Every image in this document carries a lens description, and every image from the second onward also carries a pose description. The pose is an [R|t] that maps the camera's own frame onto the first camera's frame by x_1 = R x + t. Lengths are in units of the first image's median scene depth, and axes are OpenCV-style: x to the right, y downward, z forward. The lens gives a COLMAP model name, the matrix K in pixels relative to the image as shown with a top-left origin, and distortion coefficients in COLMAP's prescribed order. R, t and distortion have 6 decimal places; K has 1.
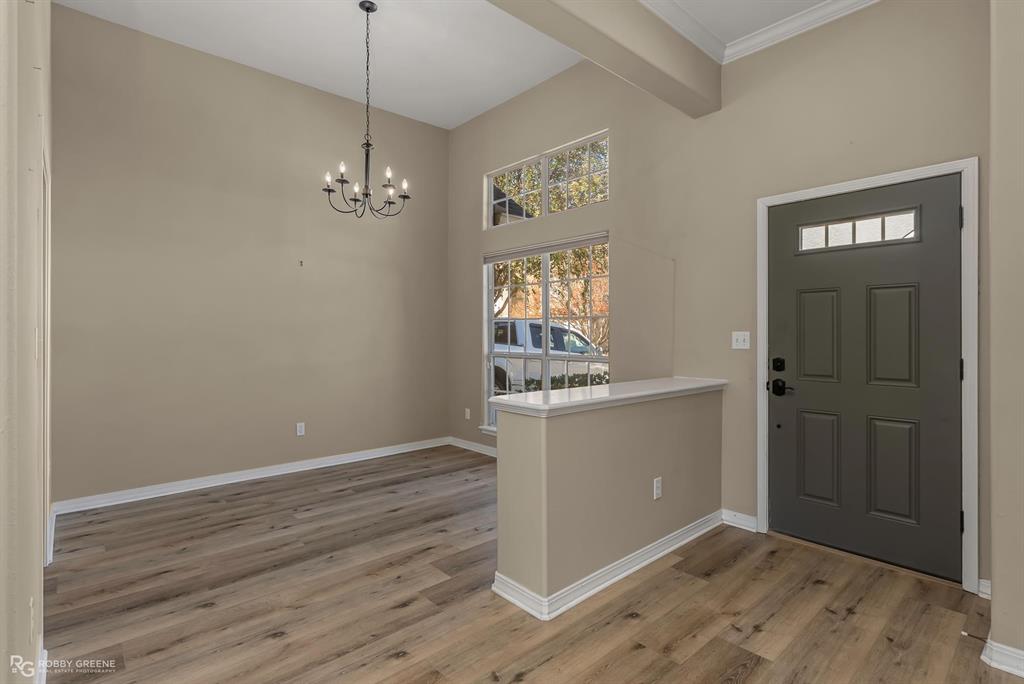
lens RADIAL K [[491.4, 0, 502.9], [0, 491.4, 335.1], [0, 0, 1]] dist [-0.002935, -0.000225]
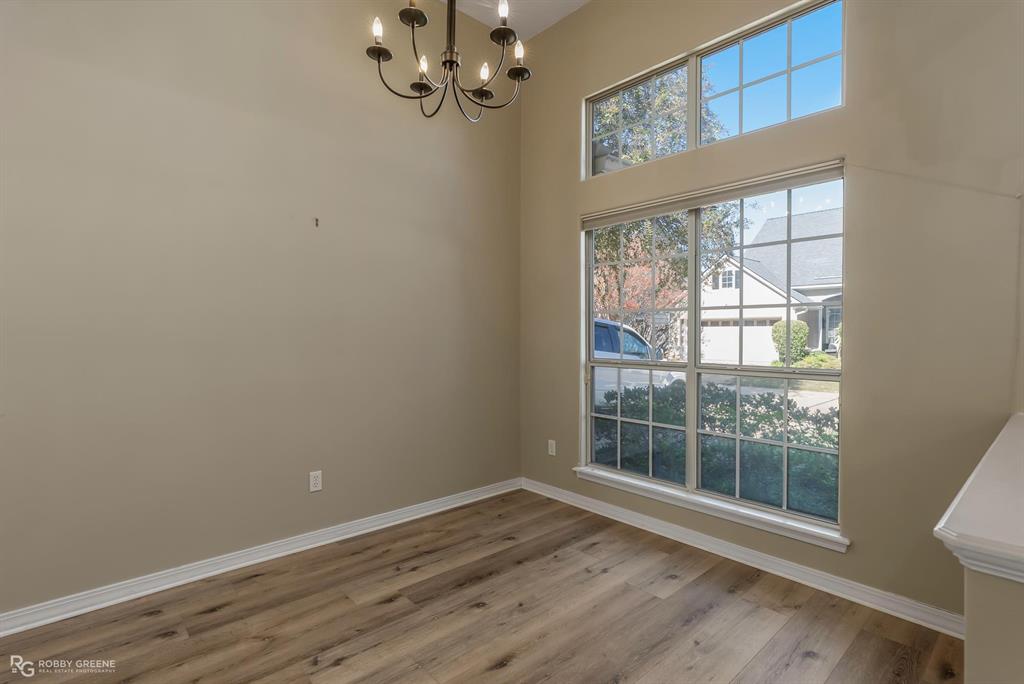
lens RADIAL K [[503.3, 0, 512.0], [0, 503.3, 342.0], [0, 0, 1]] dist [-0.005628, 0.000507]
pose [[0.999984, 0.001445, 0.005491, -0.158990], [-0.001538, 0.999853, 0.017084, -0.001811], [-0.005465, -0.017092, 0.999839, 0.344716]]
